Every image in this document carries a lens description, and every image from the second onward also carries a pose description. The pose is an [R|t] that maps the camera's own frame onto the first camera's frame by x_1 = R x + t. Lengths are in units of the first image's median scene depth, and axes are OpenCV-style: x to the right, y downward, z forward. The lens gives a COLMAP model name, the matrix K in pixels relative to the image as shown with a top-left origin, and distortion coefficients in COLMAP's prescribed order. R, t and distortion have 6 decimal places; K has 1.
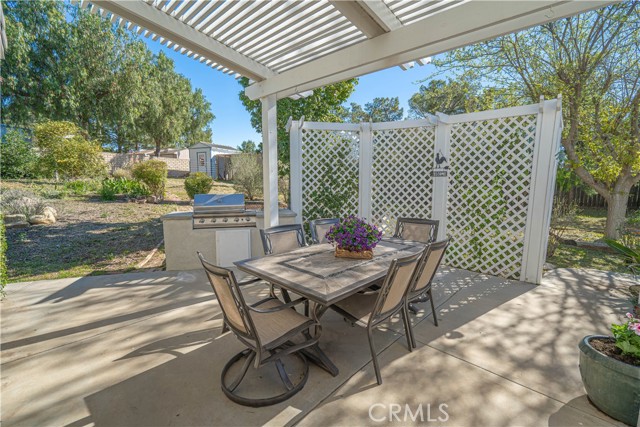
lens RADIAL K [[287.4, 0, 322.0], [0, 287.4, 215.8], [0, 0, 1]] dist [-0.002193, 0.000081]
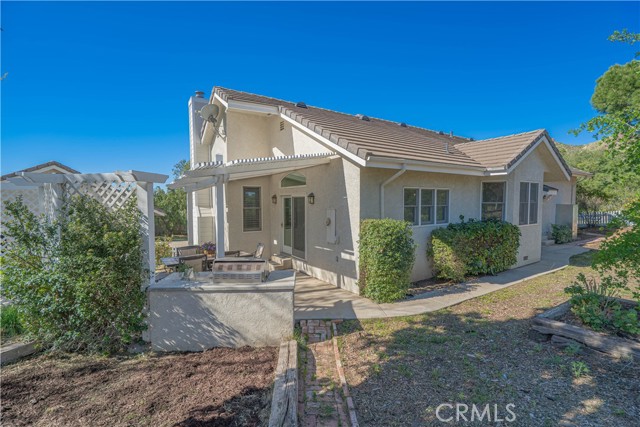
lens RADIAL K [[282.1, 0, 318.8], [0, 282.1, 214.6], [0, 0, 1]] dist [-0.012234, -0.000123]
pose [[-0.978458, -0.013409, 0.206008, -1.082324], [0.020974, 0.986268, 0.163817, -0.493851], [-0.205375, 0.164609, -0.964741, 2.489219]]
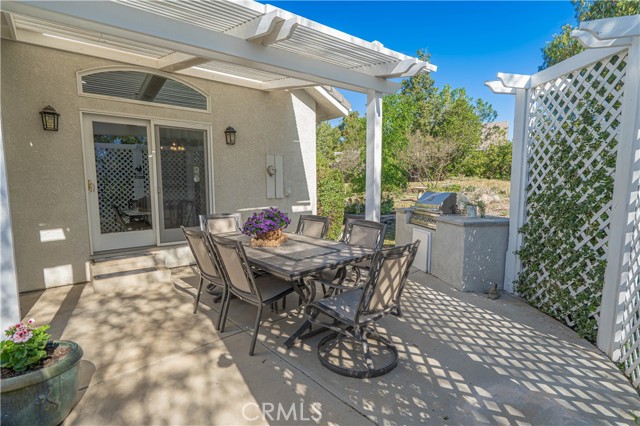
lens RADIAL K [[324.2, 0, 322.8], [0, 324.2, 212.2], [0, 0, 1]] dist [-0.000086, -0.000269]
pose [[-0.093711, 0.085657, -0.991908, 1.010980], [-0.116097, 0.988555, 0.096336, -0.094168], [0.988807, 0.124186, -0.082694, 1.001158]]
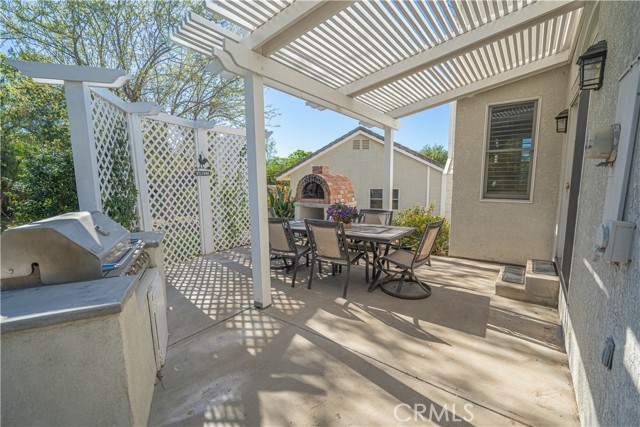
lens RADIAL K [[287.4, 0, 322.0], [0, 287.4, 215.8], [0, 0, 1]] dist [-0.002193, 0.000081]
pose [[-0.142526, -0.131100, 0.981070, -1.074646], [0.127393, 0.980516, 0.149533, -0.130780], [-0.981559, 0.146294, -0.123048, 0.997102]]
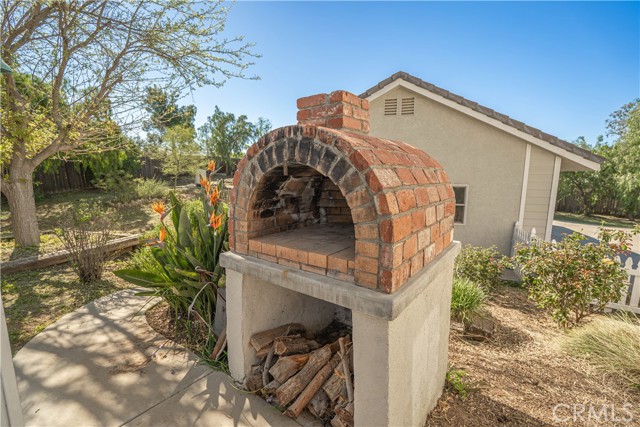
lens RADIAL K [[287.4, 0, 322.0], [0, 287.4, 215.8], [0, 0, 1]] dist [-0.002193, 0.000081]
pose [[-0.128321, -0.159408, 0.978837, 0.532875], [0.119383, 0.977337, 0.174815, -0.068811], [-0.984521, 0.139289, -0.106383, 0.795719]]
